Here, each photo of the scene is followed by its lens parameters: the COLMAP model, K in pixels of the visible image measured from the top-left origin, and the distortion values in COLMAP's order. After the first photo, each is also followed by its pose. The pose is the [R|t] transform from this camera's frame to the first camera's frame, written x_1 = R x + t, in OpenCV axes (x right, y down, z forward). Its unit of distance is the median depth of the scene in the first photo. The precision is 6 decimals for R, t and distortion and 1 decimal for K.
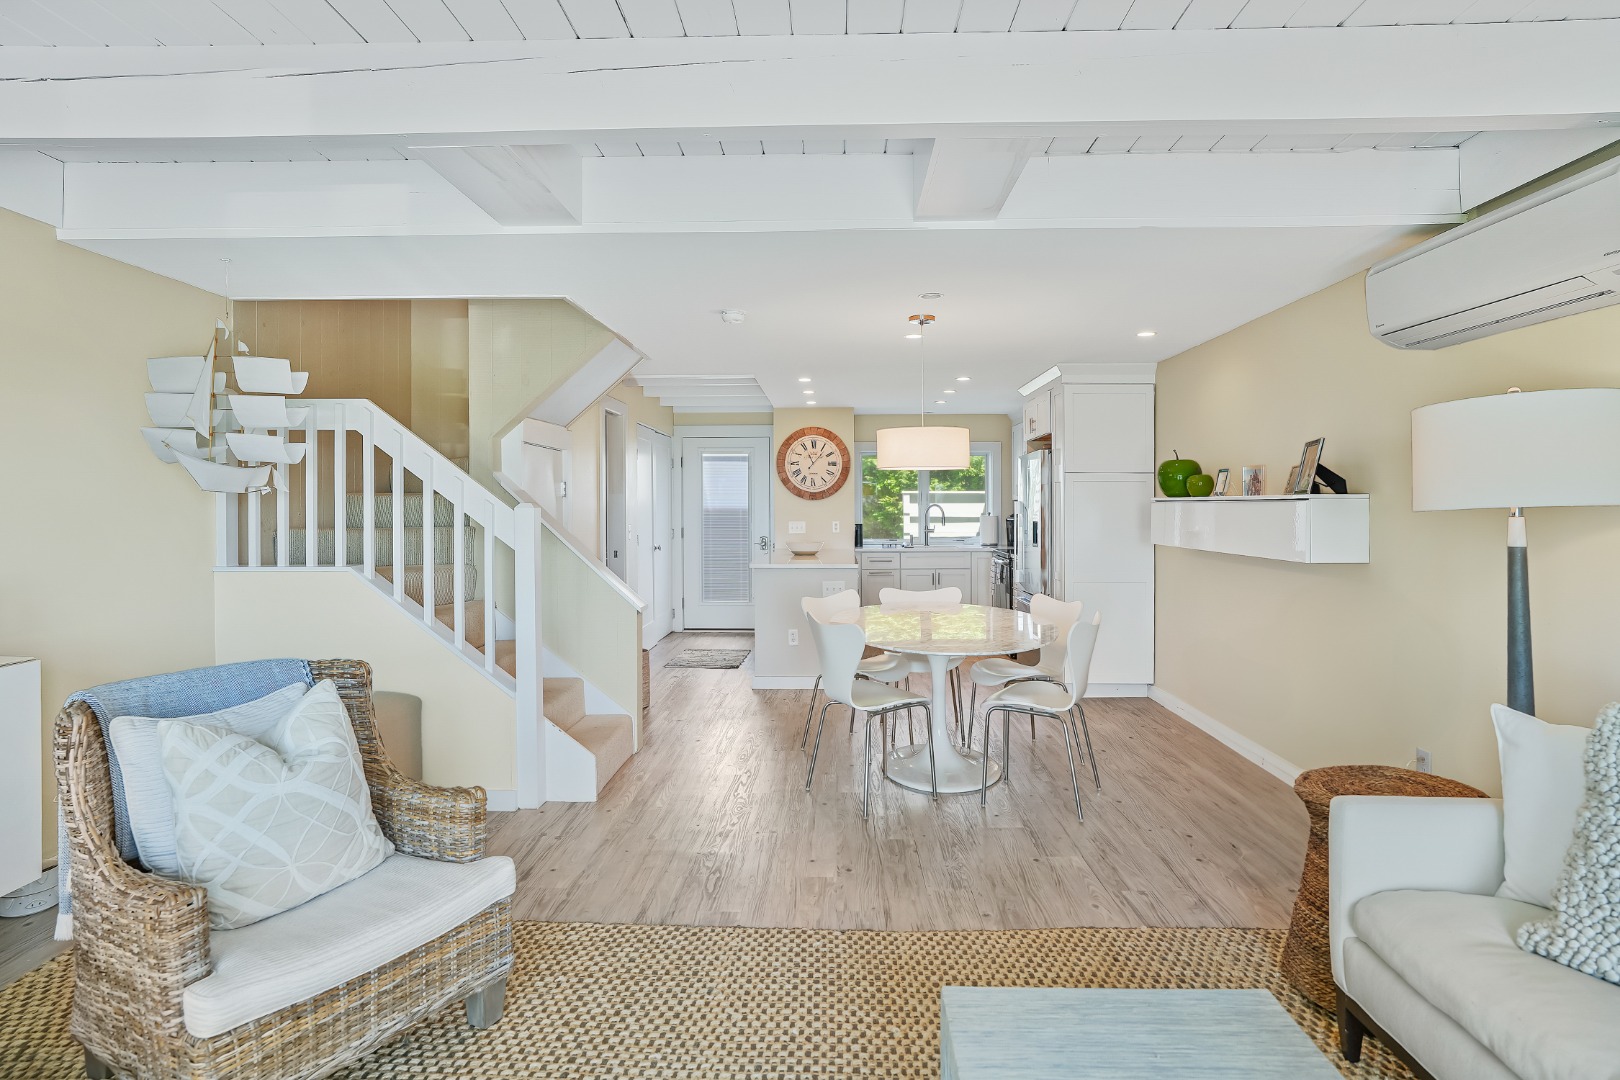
lens RADIAL K [[878.3, 0, 808.5], [0, 878.3, 512.7], [0, 0, 1]] dist [-0.051603, 0.034899]
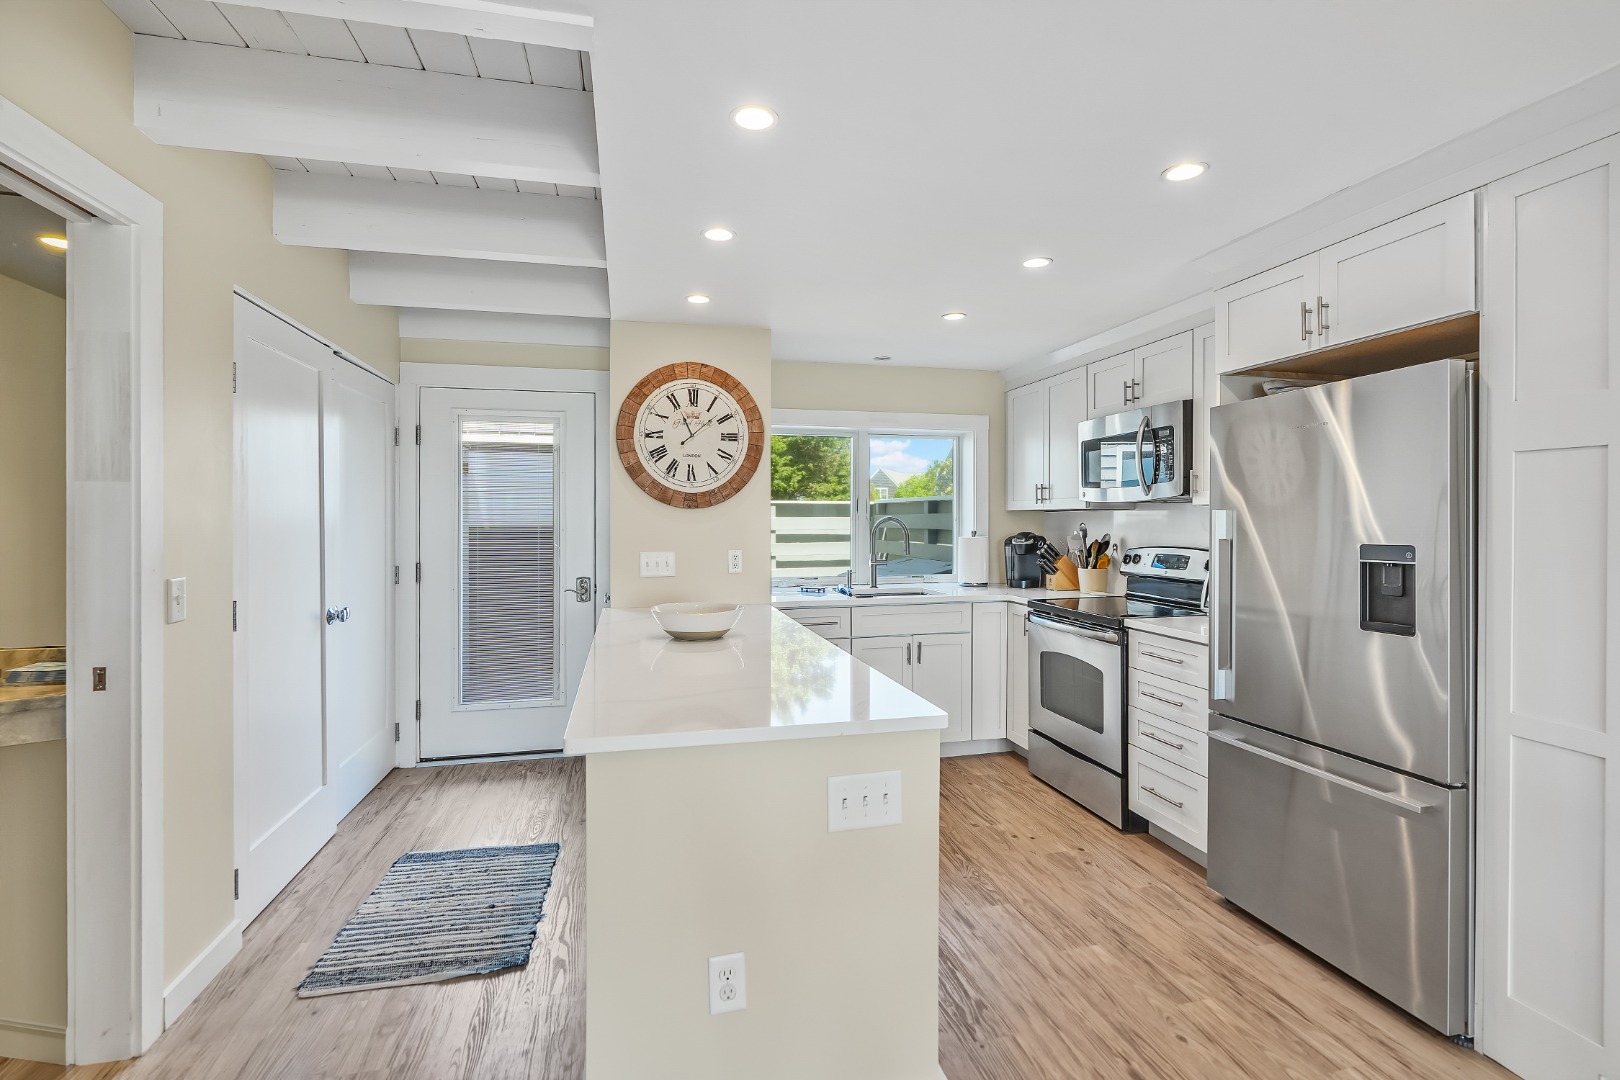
lens RADIAL K [[757.4, 0, 809.6], [0, 757.4, 521.5], [0, 0, 1]] dist [-0.002874, -0.000193]
pose [[0.965990, -0.000371, 0.258578, -0.111312], [0.002046, 0.999979, -0.006207, -0.011598], [-0.258570, 0.006524, 0.965971, 1.525289]]
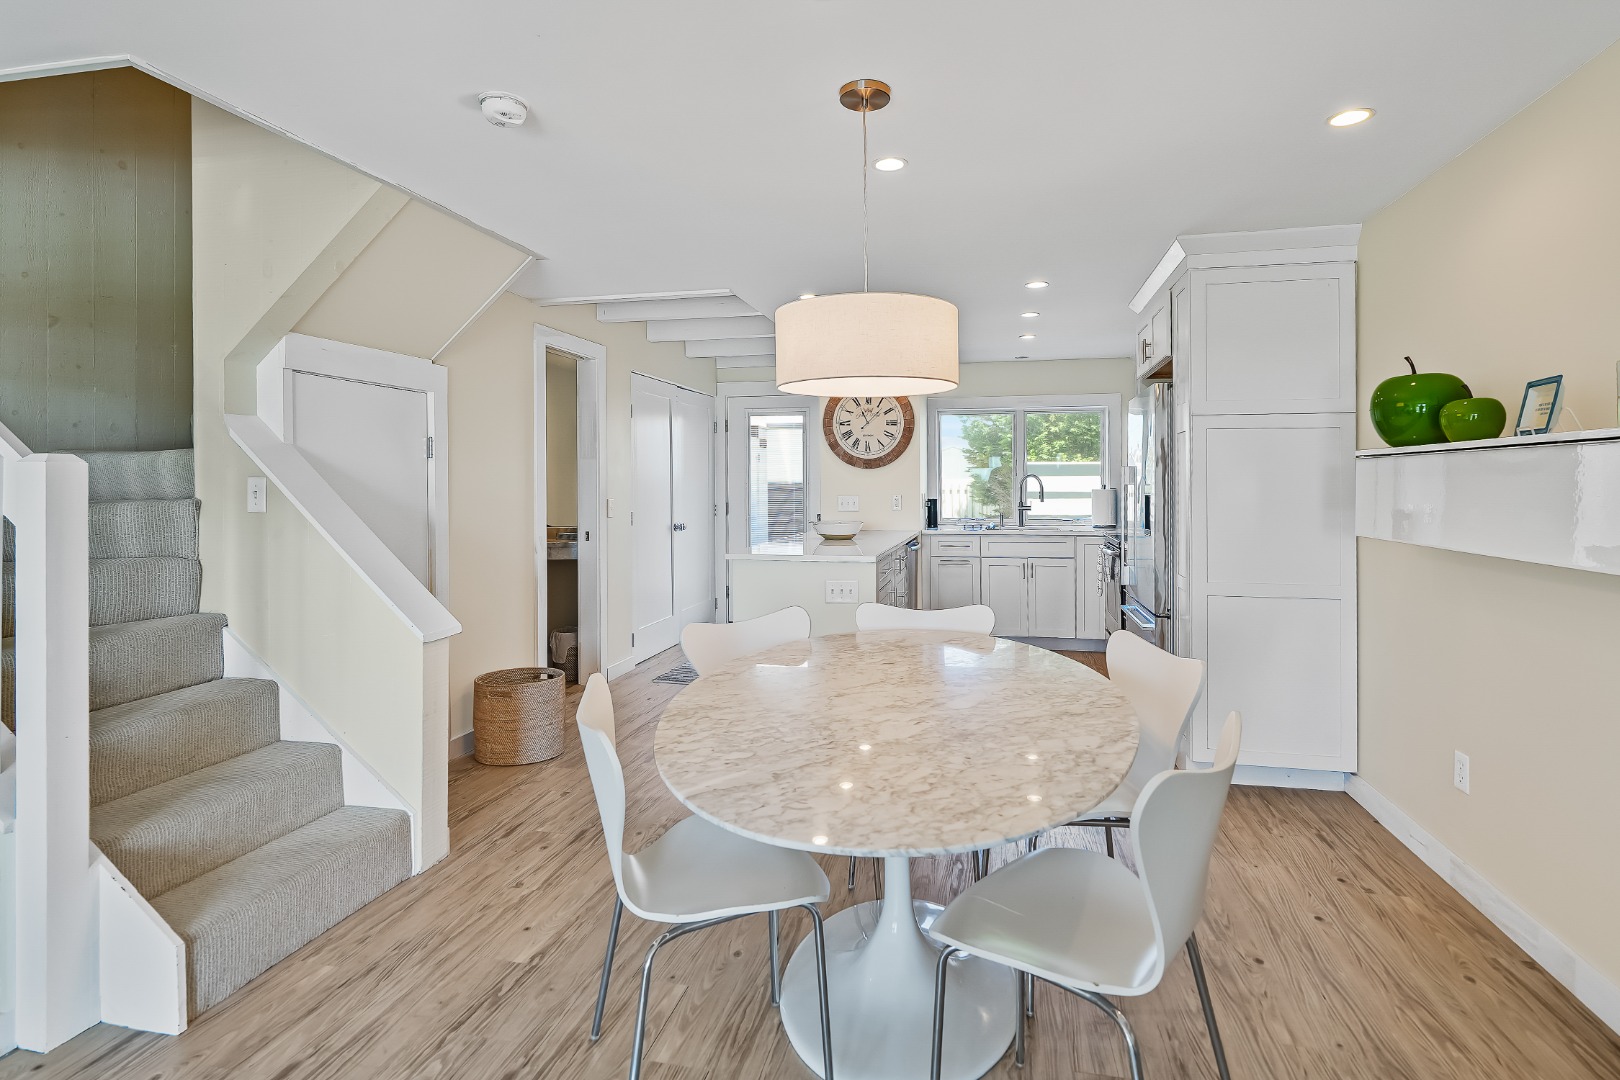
lens RADIAL K [[806.1, 0, 815.6], [0, 806.1, 484.4], [0, 0, 1]] dist [-0.003427, -0.000651]
pose [[0.982003, -0.000235, -0.188868, 0.261180], [-0.001079, 0.999976, -0.006854, 0.012959], [0.188865, 0.006934, 0.981979, 0.736723]]
